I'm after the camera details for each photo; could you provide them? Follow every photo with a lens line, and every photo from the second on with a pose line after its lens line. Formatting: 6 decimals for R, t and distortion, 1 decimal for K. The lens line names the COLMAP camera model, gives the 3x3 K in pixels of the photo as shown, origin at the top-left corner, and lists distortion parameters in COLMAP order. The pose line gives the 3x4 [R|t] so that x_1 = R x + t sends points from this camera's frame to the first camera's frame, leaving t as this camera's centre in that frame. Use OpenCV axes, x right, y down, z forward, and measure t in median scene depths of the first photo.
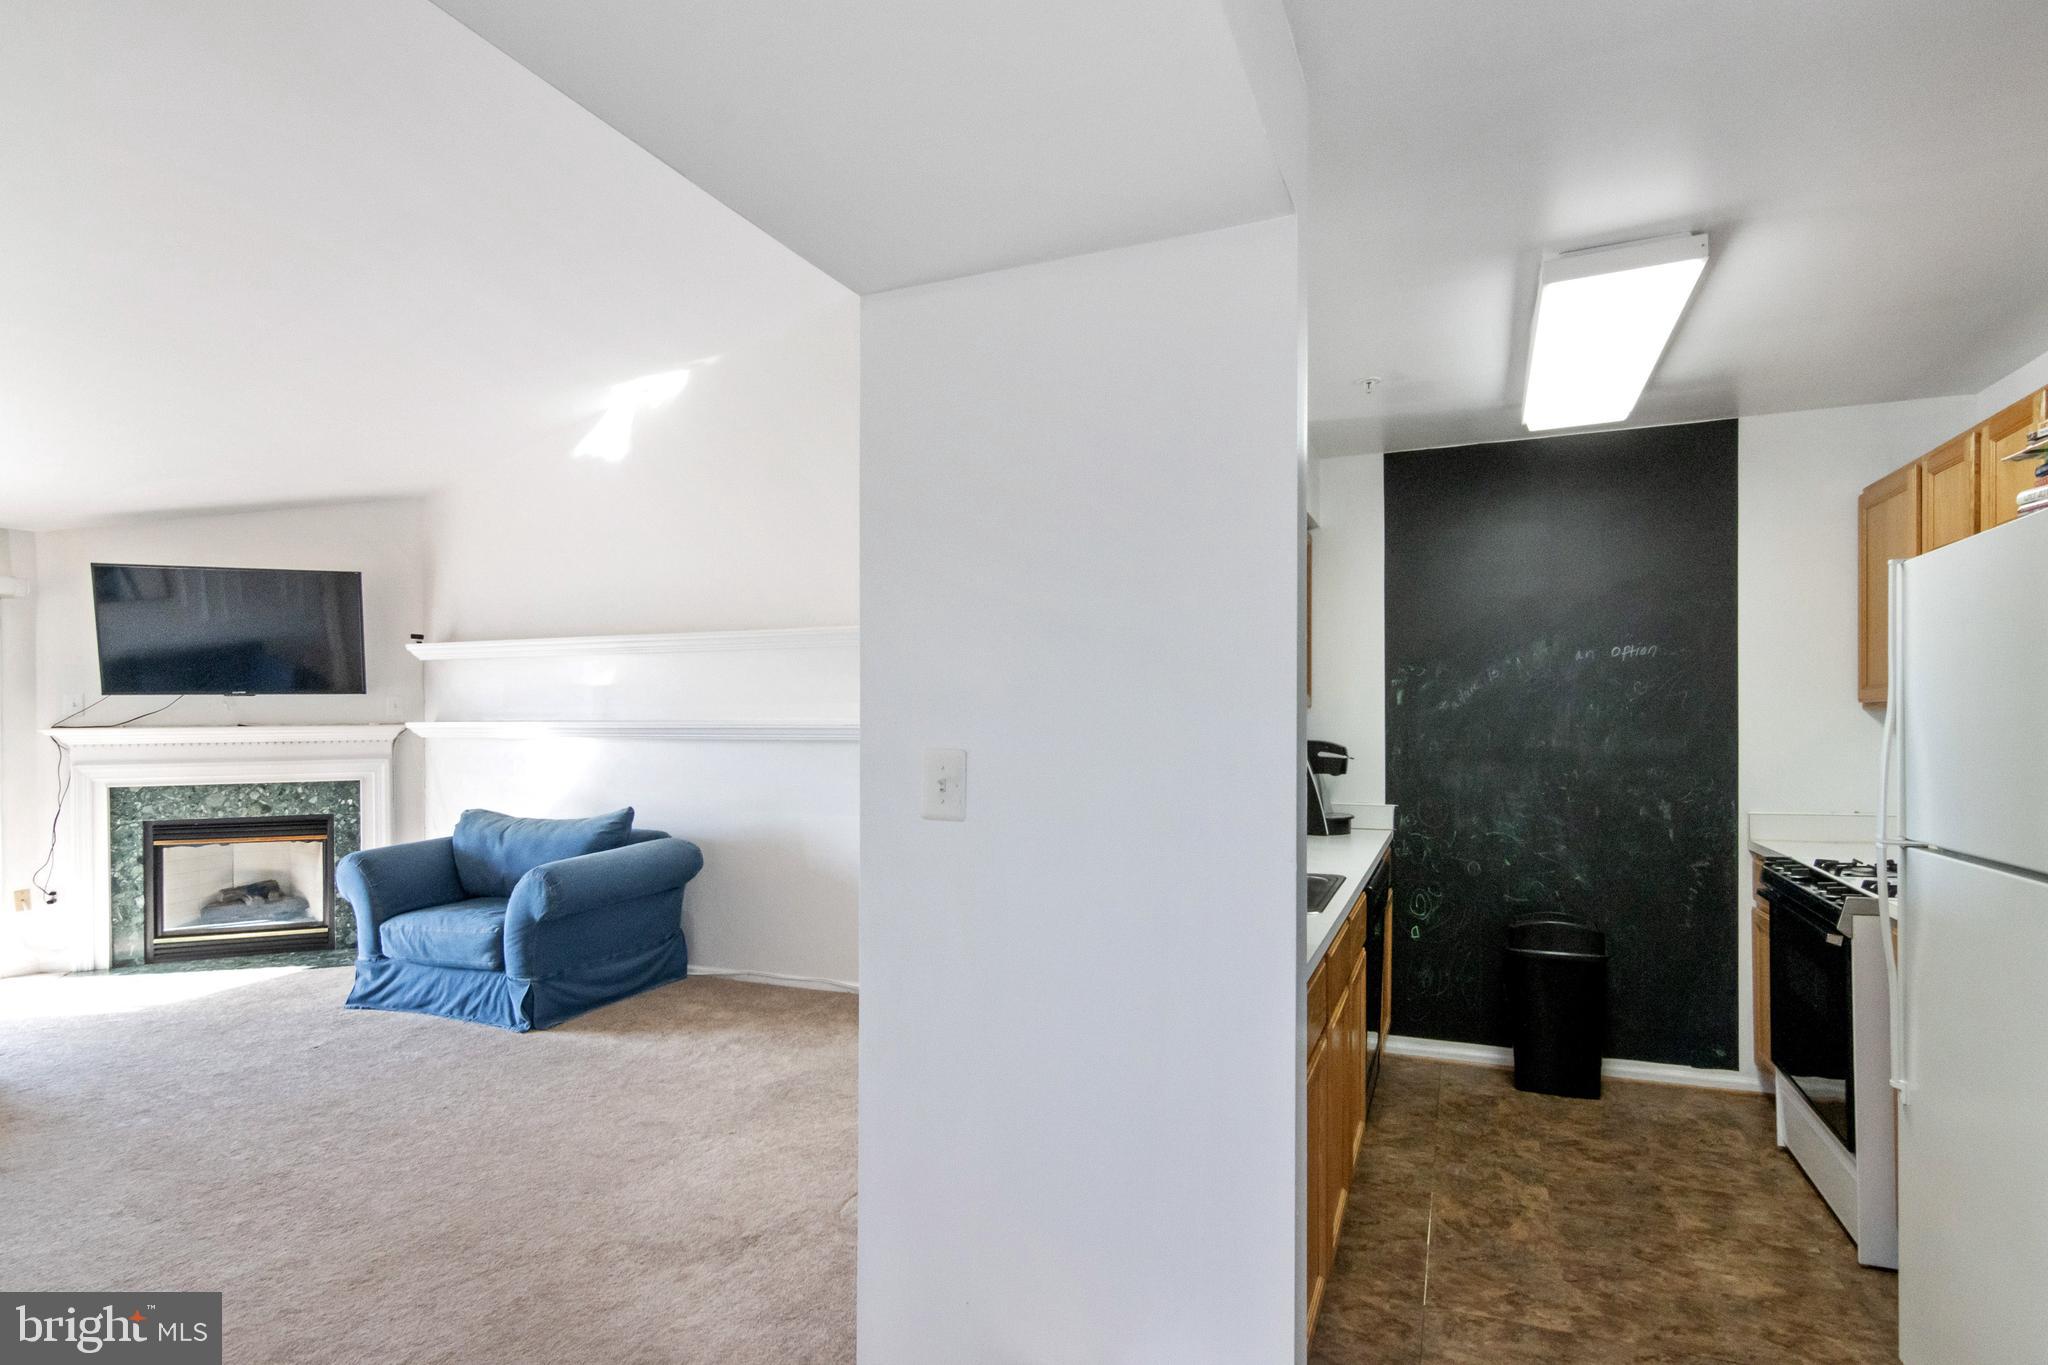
lens RADIAL K [[1051.2, 0, 1009.4], [0, 1051.2, 721.1], [0, 0, 1]] dist [-0.001855, 0.004234]
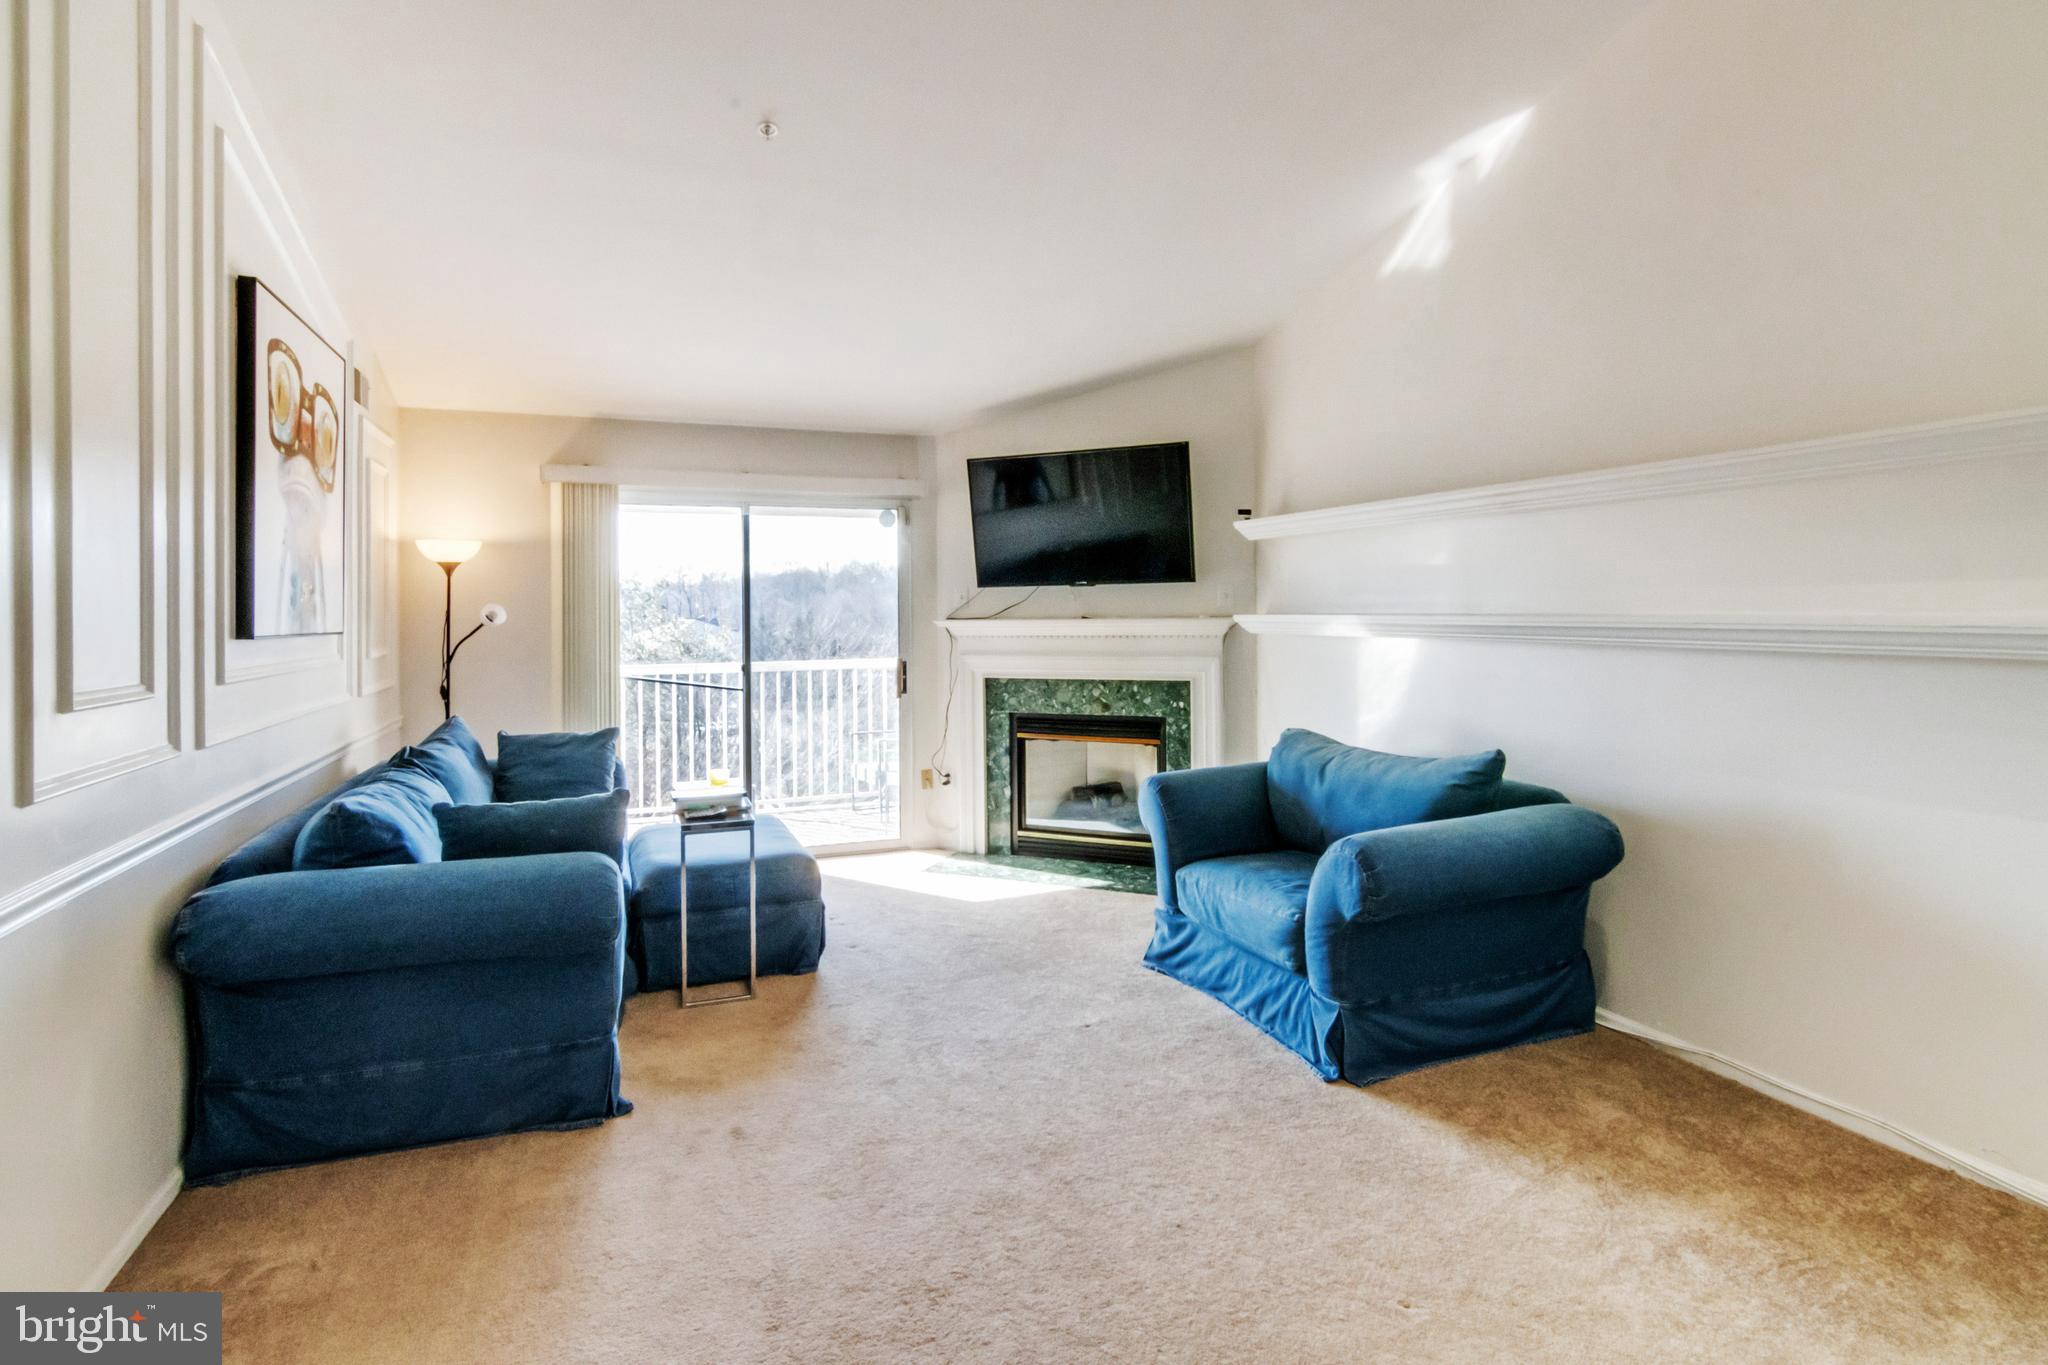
lens RADIAL K [[1051.2, 0, 1025.4], [0, 1051.2, 613.5], [0, 0, 1]] dist [-0.001855, 0.004234]
pose [[0.696844, 0.002696, -0.717218, -0.110196], [0.001650, 0.999984, 0.005362, -0.005958], [0.717221, -0.004920, 0.696828, 0.372926]]
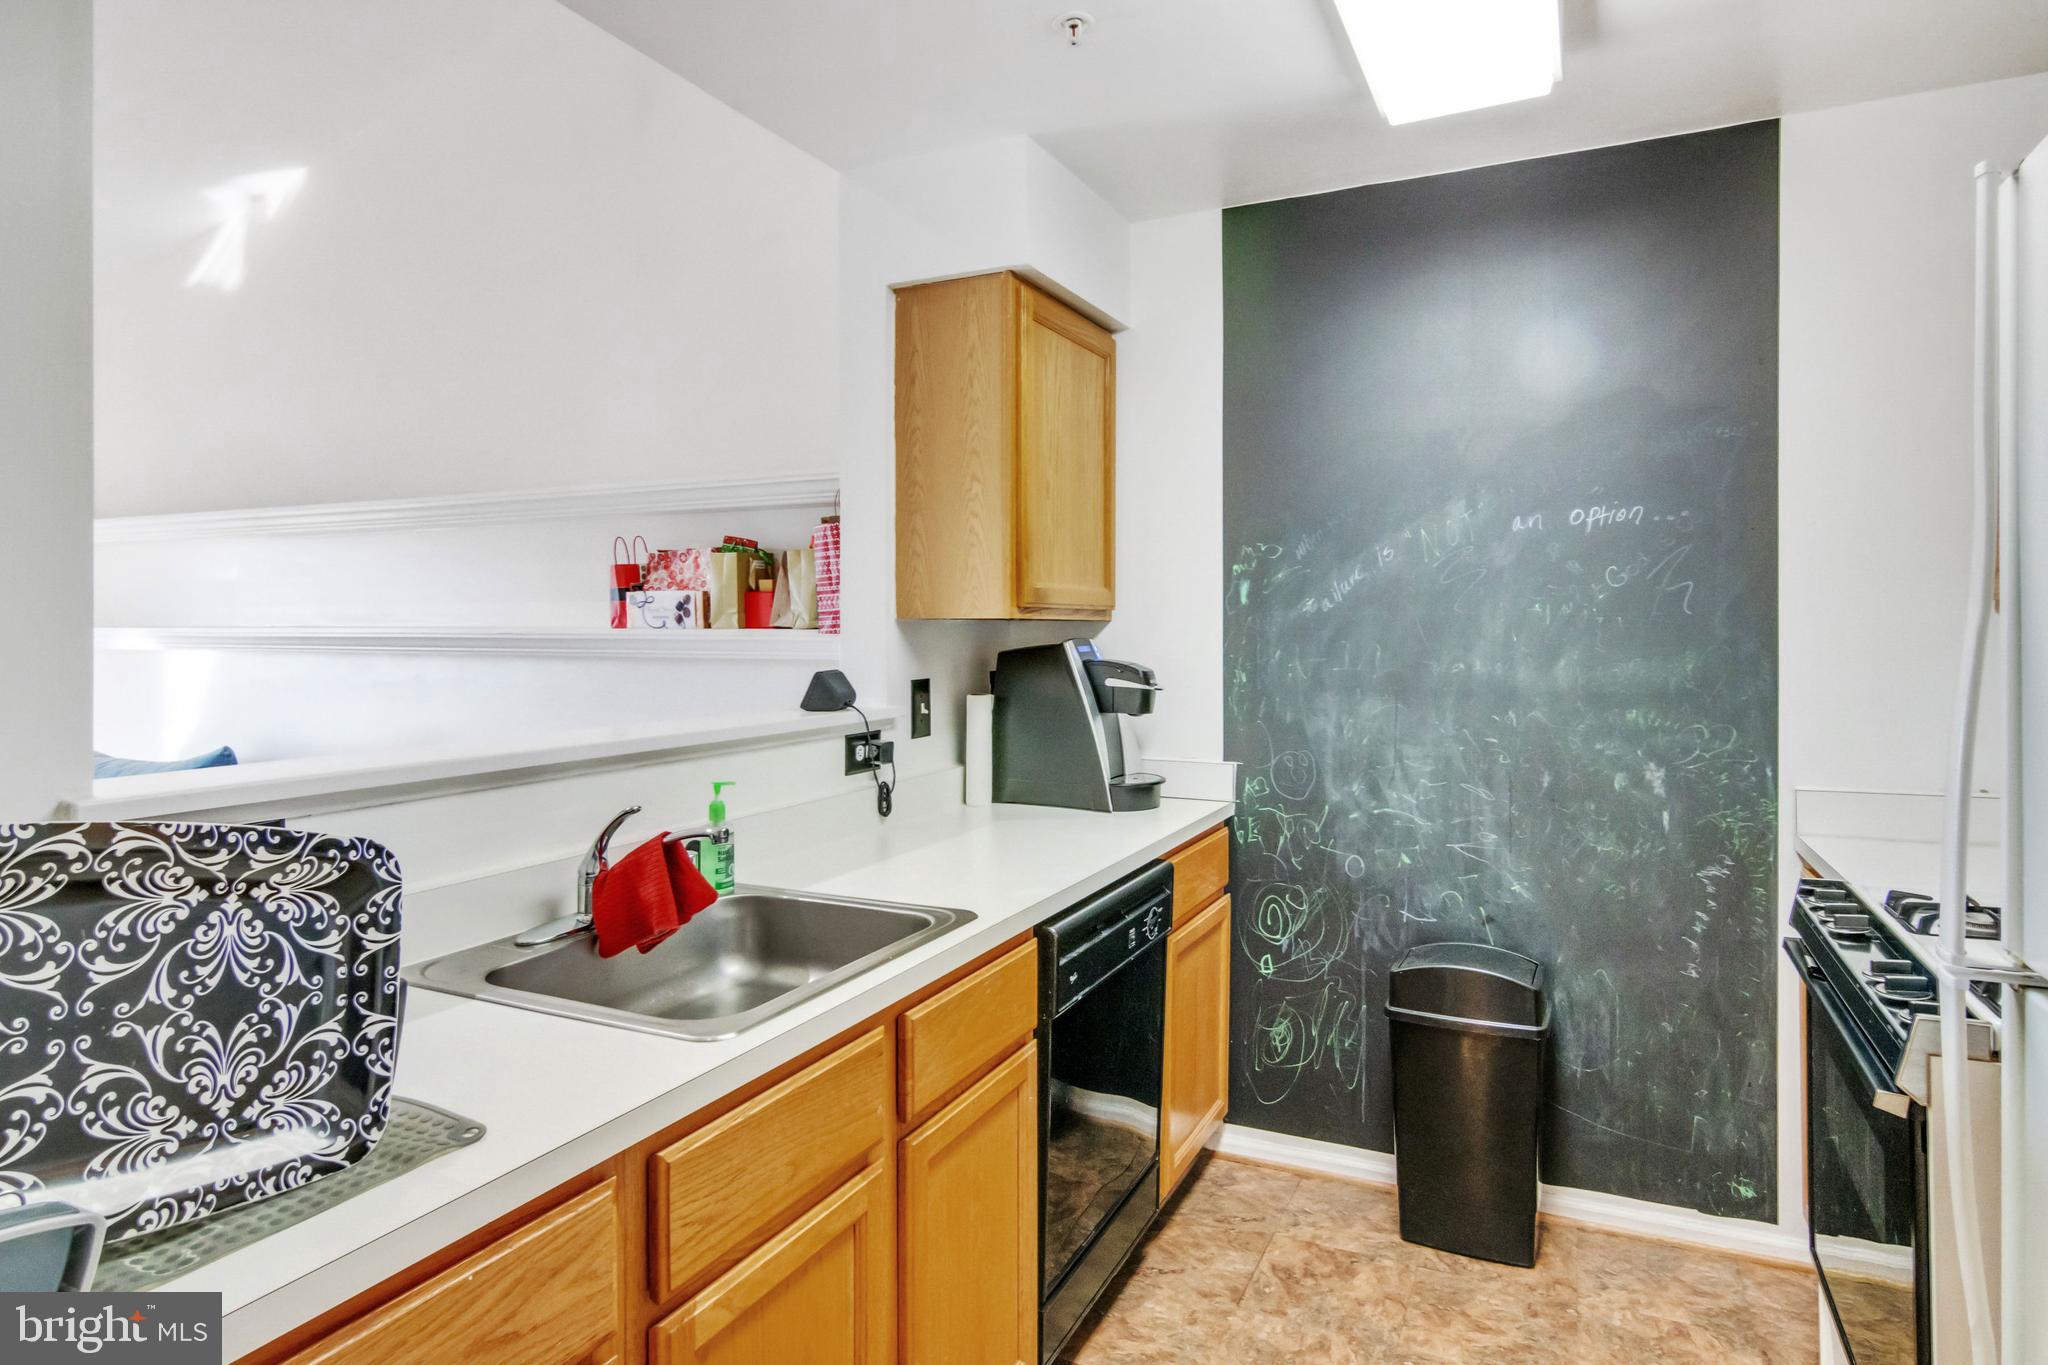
lens RADIAL K [[1161.4, 0, 1013.8], [0, 1161.4, 631.5], [0, 0, 1]] dist [0.005446, 0.000518]
pose [[0.999141, 0.005116, -0.041128, 0.223028], [-0.005115, 0.999987, 0.000123, 0.001273], [0.041128, 0.000087, 0.999154, 0.251506]]
